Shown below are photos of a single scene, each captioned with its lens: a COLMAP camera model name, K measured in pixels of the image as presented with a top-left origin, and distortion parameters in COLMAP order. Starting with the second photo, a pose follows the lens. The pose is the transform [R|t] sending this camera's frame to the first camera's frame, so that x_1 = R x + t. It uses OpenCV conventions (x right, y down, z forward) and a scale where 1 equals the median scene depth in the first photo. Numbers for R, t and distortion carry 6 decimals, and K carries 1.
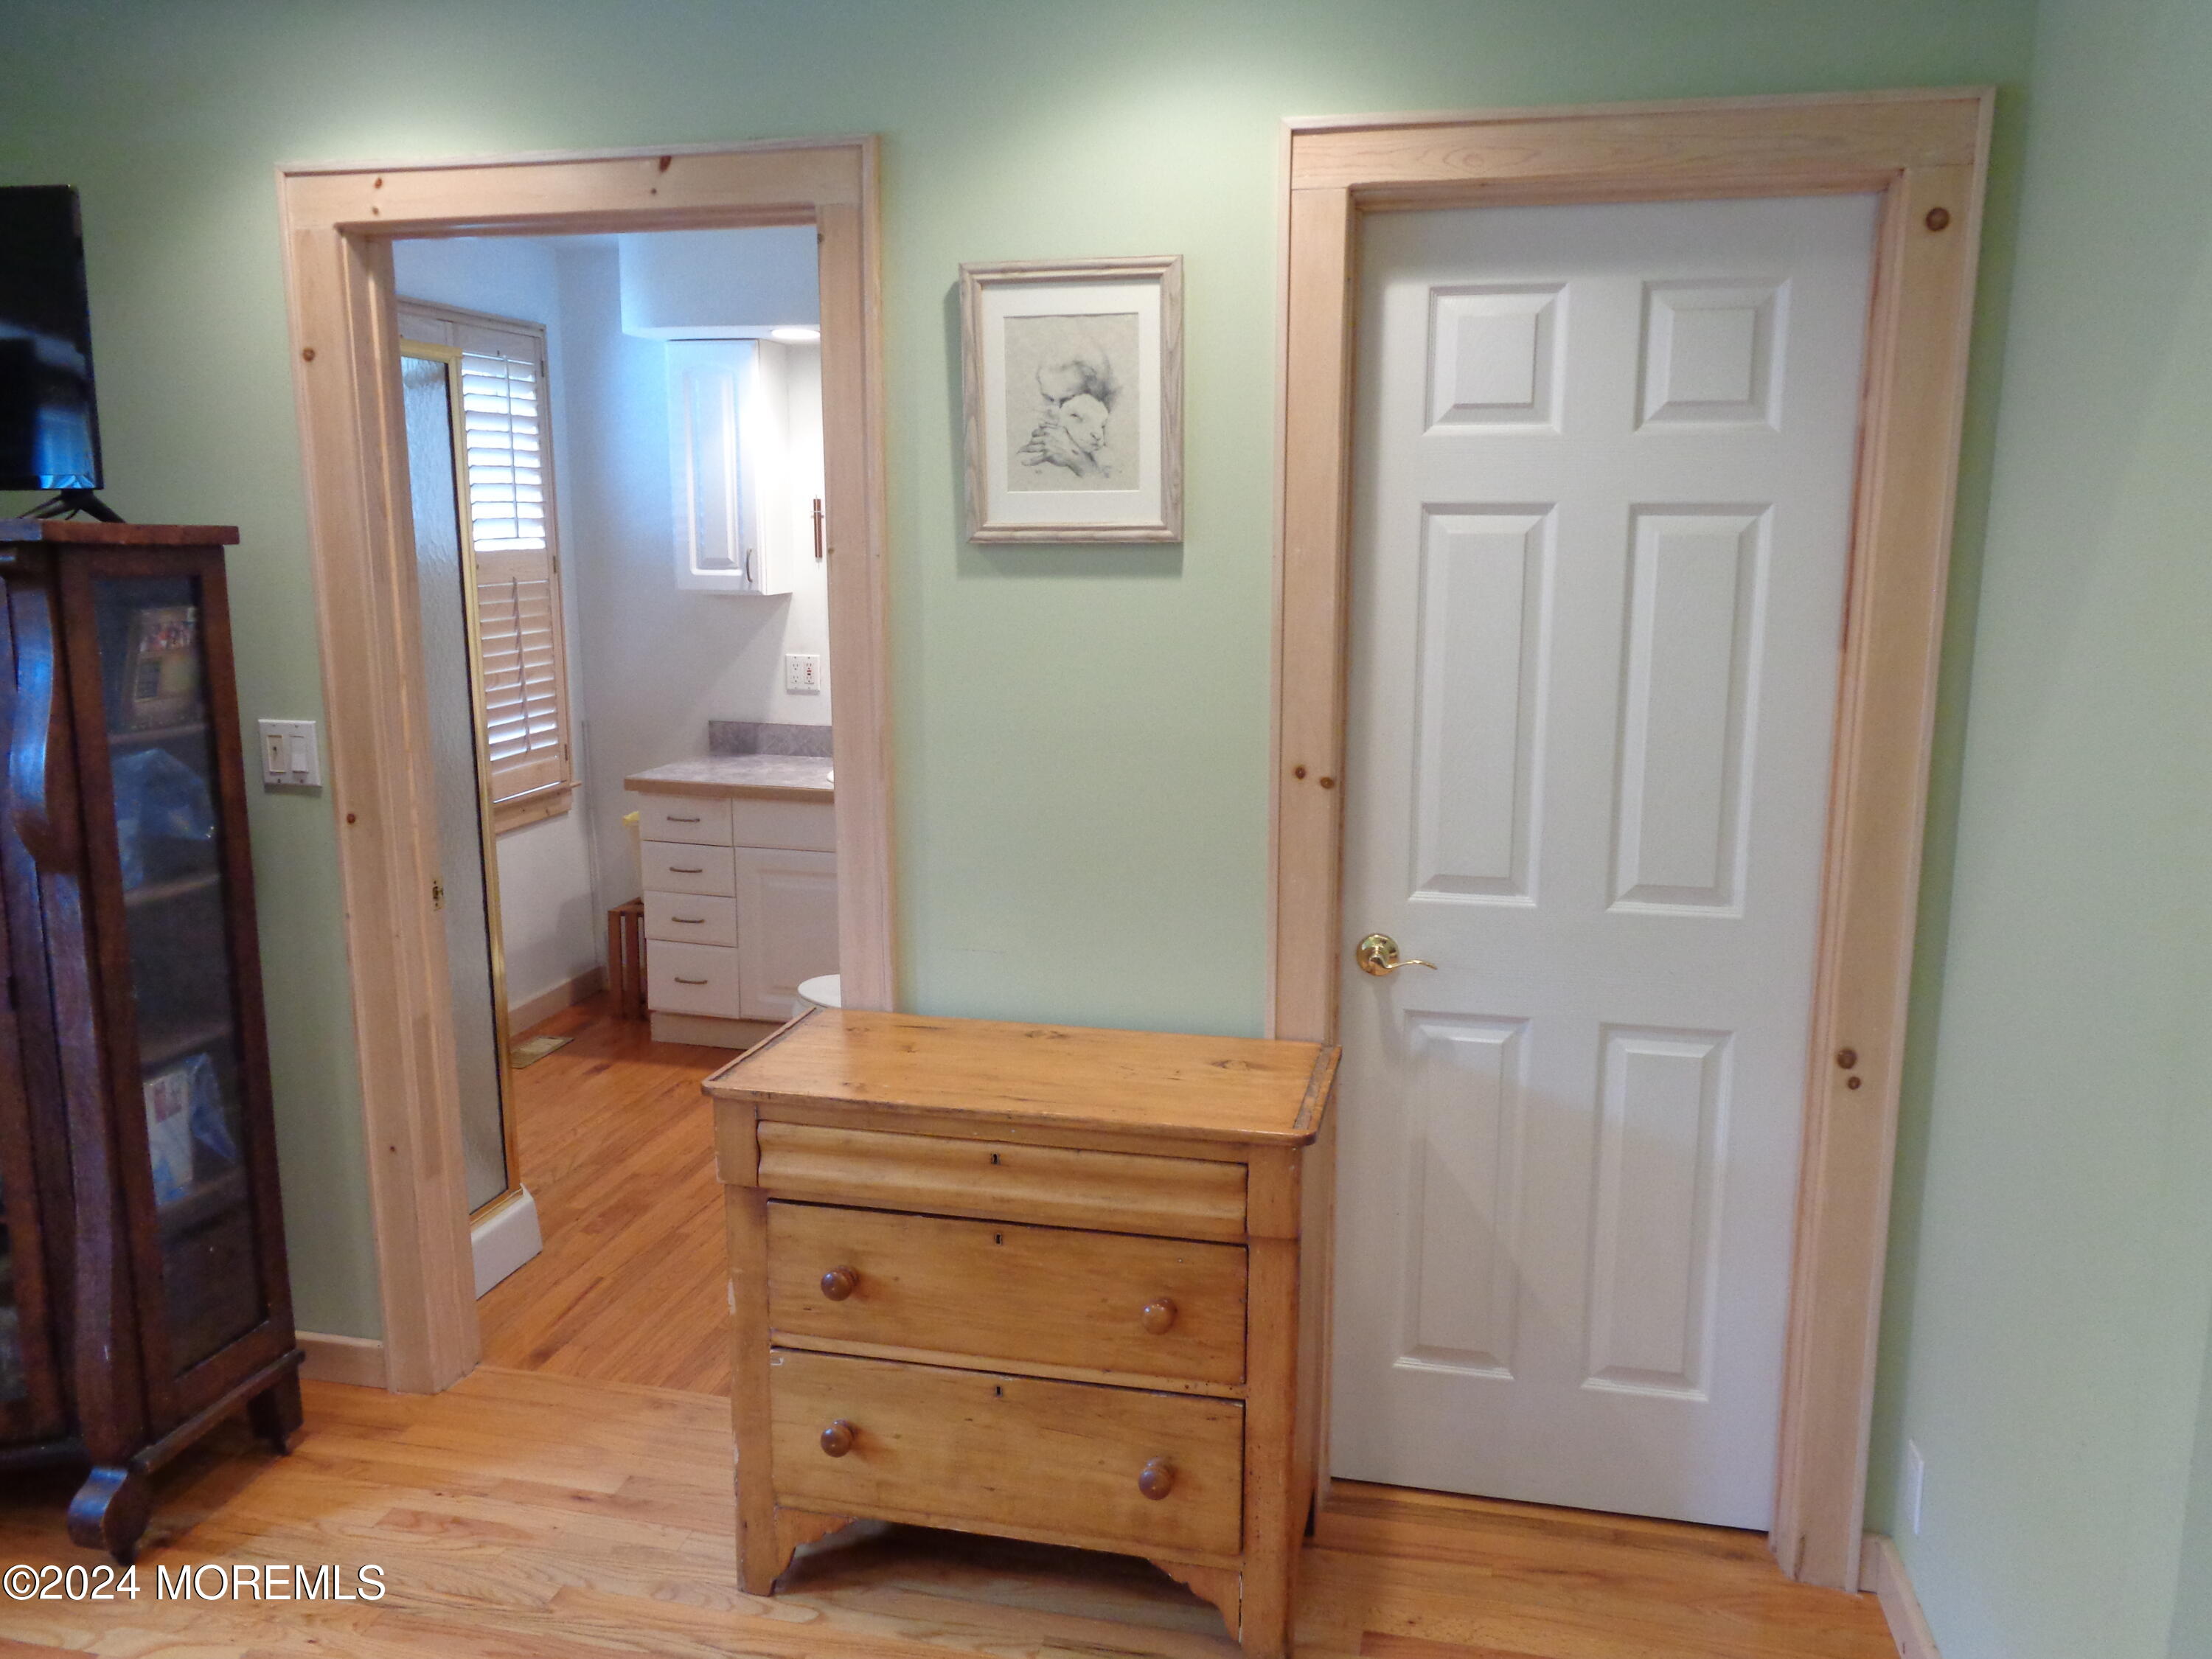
lens RADIAL K [[1643.5, 0, 1109.0], [0, 1643.5, 816.8], [0, 0, 1]] dist [-0.009176, 0.008362]
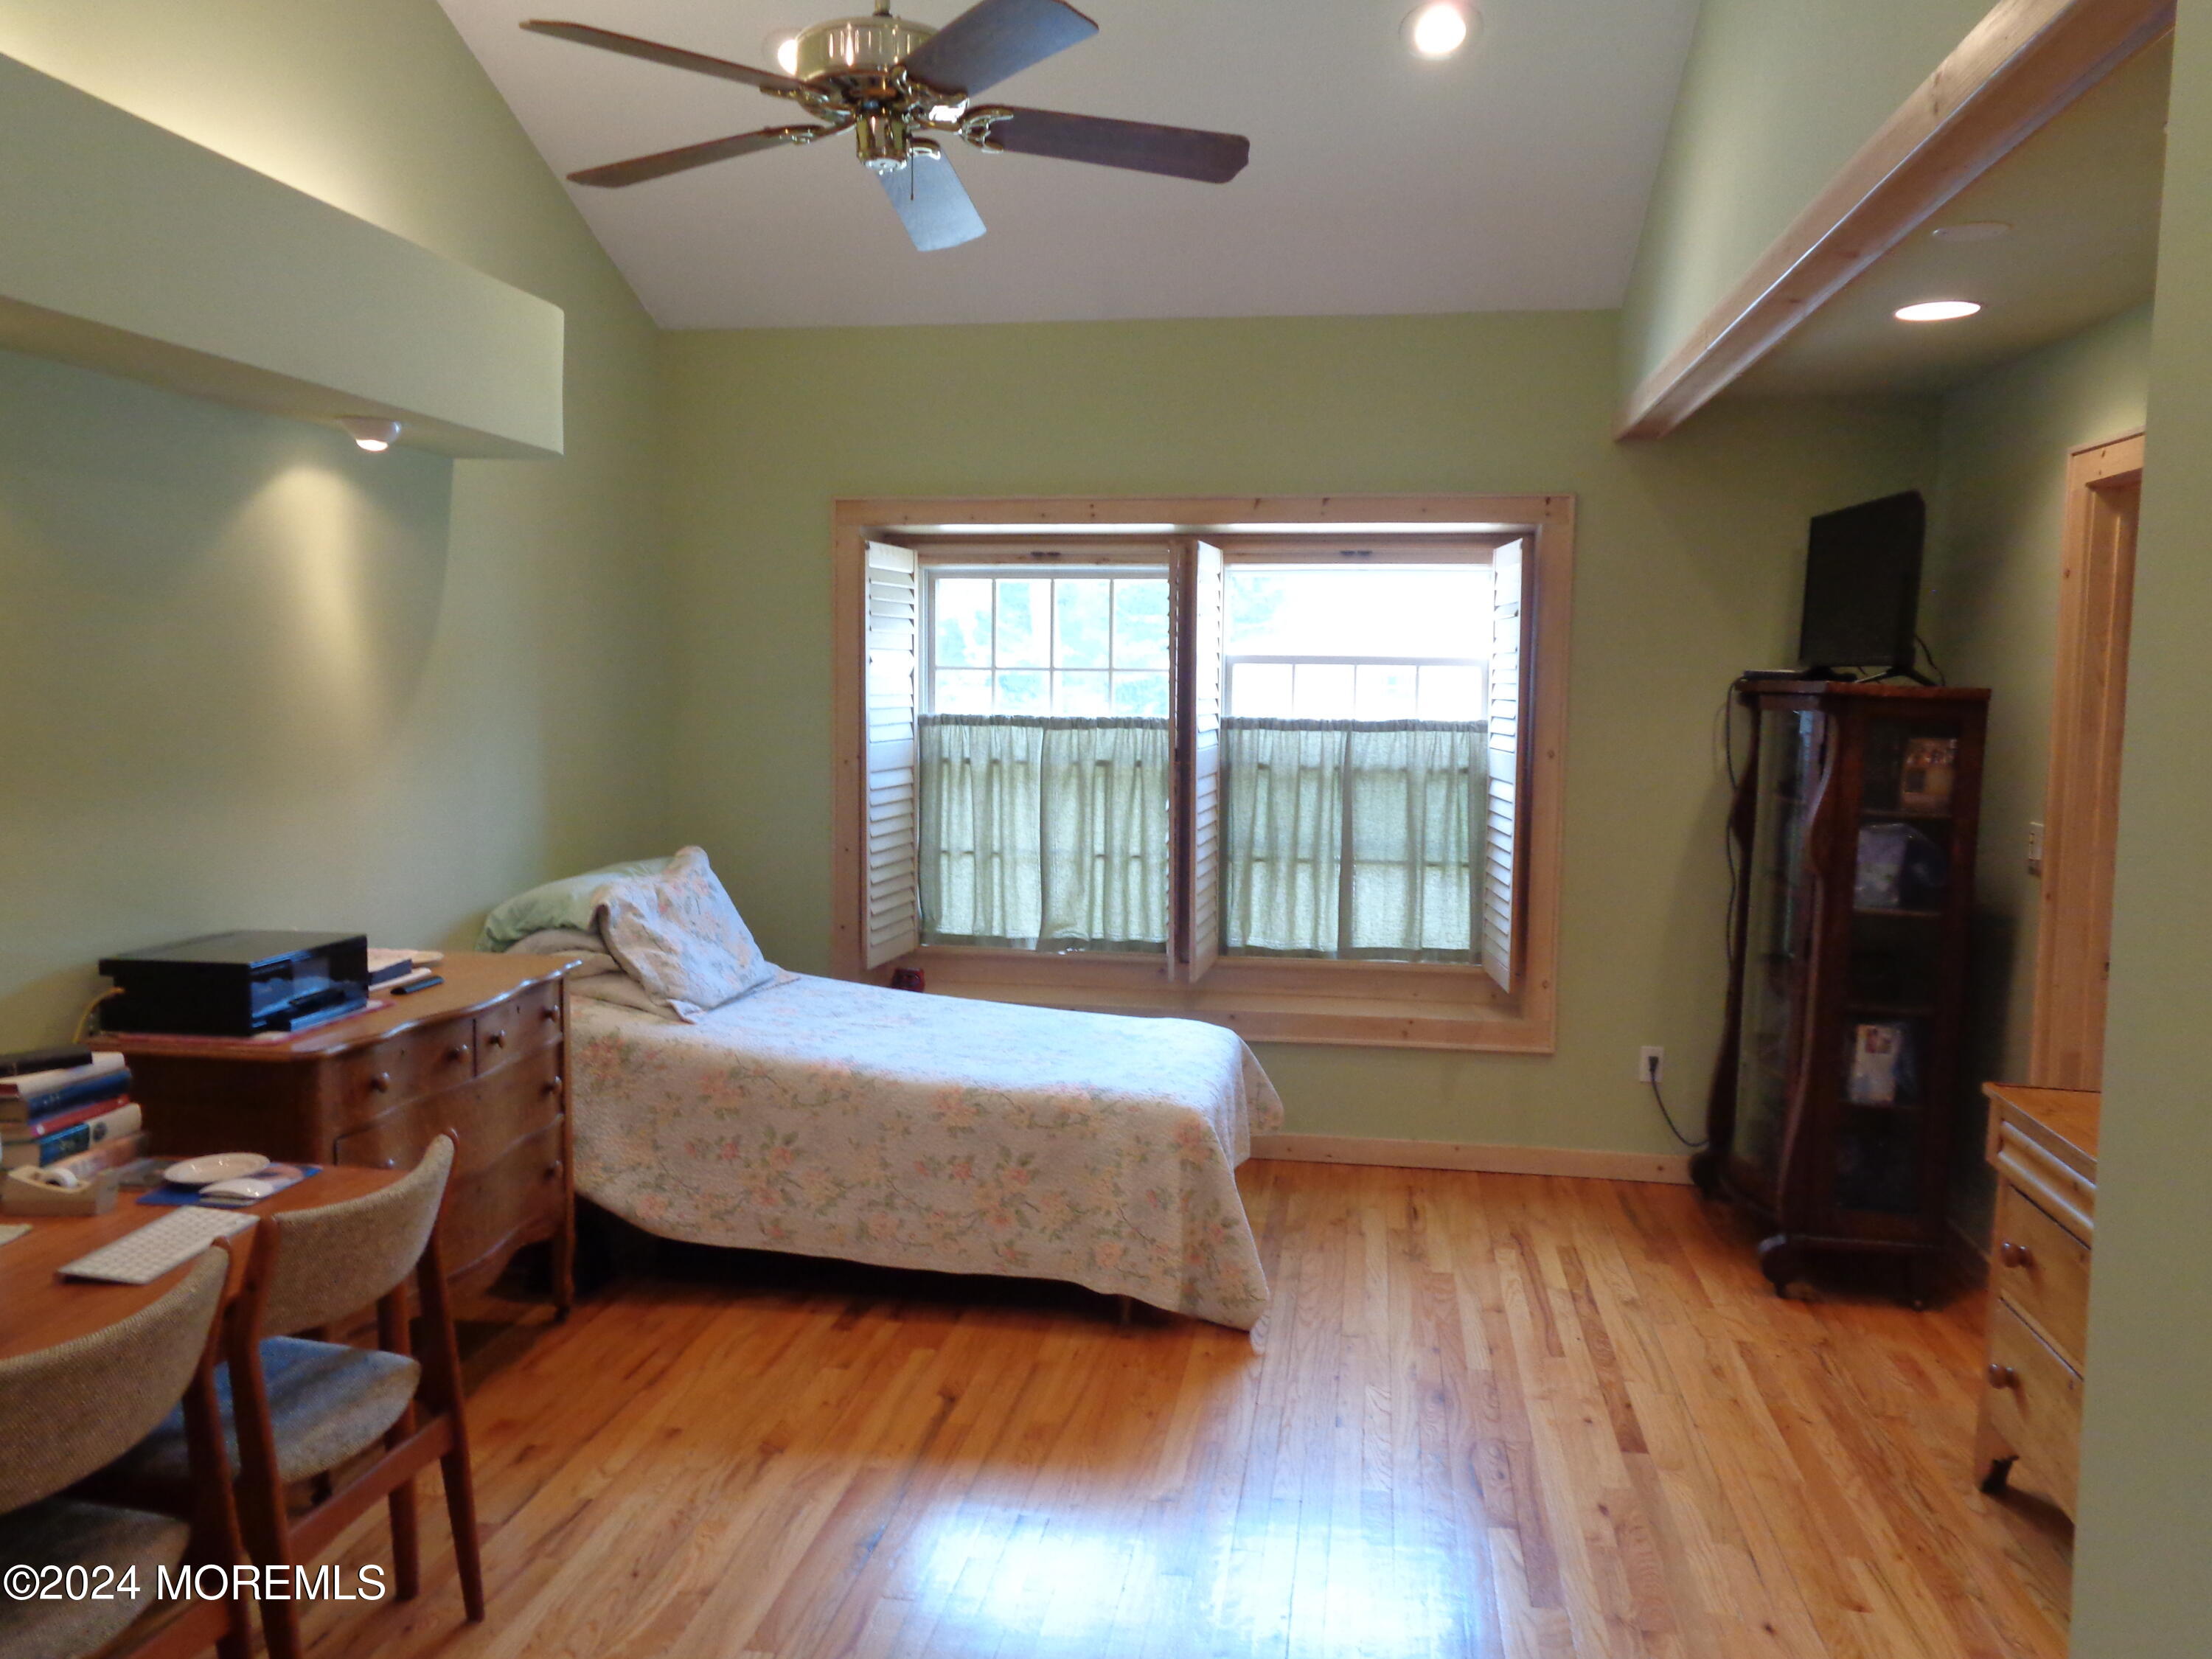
lens RADIAL K [[1643.5, 0, 1109.0], [0, 1643.5, 816.8], [0, 0, 1]] dist [-0.009176, 0.008362]
pose [[0.070434, 0.093230, -0.993150, 0.846671], [-0.192382, 0.978201, 0.078183, -0.020463], [0.978789, 0.185557, 0.086834, 0.080785]]
